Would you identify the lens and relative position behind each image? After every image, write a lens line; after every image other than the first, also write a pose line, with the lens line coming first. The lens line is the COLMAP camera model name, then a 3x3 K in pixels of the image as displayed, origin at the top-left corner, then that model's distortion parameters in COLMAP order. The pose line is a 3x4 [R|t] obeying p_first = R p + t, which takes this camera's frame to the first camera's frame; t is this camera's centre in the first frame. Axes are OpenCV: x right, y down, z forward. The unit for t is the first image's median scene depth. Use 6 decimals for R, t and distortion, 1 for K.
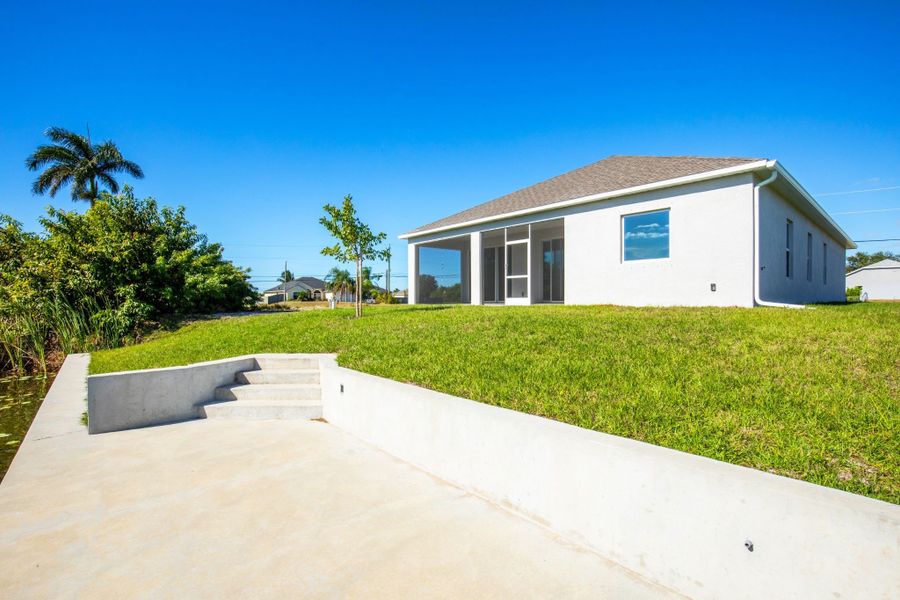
lens RADIAL K [[412.9, 0, 443.0], [0, 412.9, 310.3], [0, 0, 1]] dist [-0.015046, 0.009927]
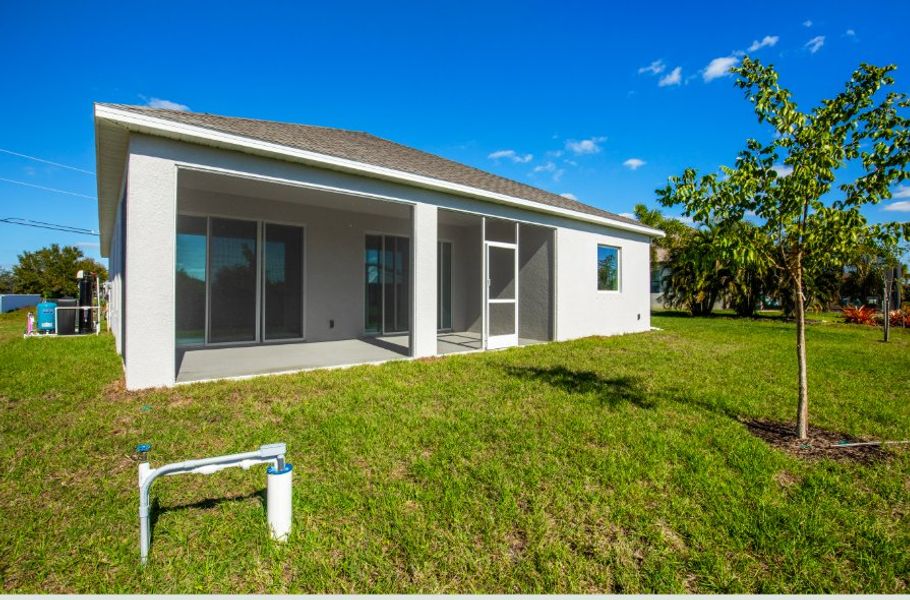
lens RADIAL K [[418.4, 0, 450.2], [0, 418.4, 297.0], [0, 0, 1]] dist [0.000056, 0.000135]
pose [[0.016641, 0.006349, 0.999841, -0.438684], [0.025841, 0.999643, -0.006777, -0.082593], [-0.999528, 0.025950, 0.016471, 1.038169]]
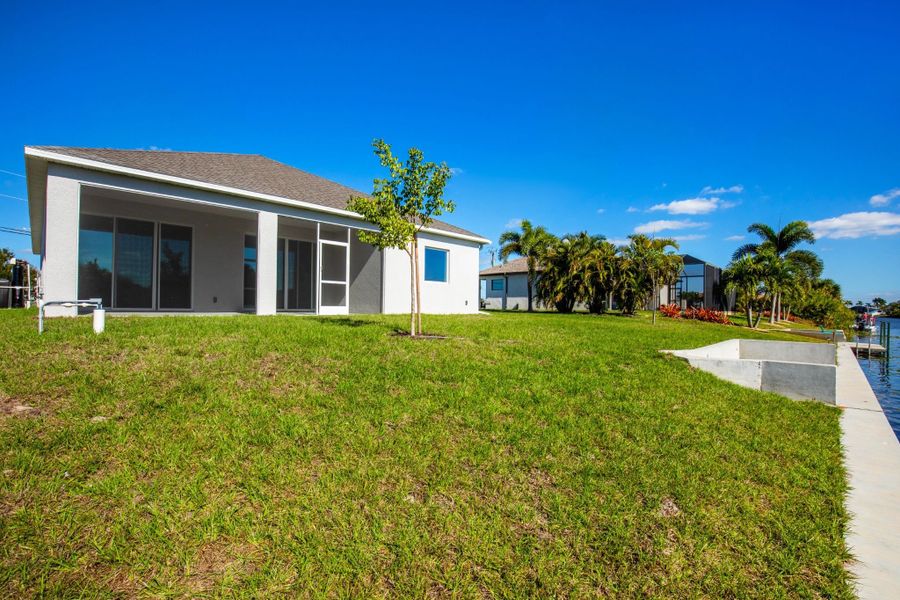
lens RADIAL K [[412.9, 0, 443.0], [0, 412.9, 310.3], [0, 0, 1]] dist [-0.015046, 0.009927]
pose [[-0.070301, 0.002782, 0.997522, -0.697658], [0.015785, 0.999874, -0.001676, -0.015749], [-0.997401, 0.015628, -0.070336, 0.807590]]
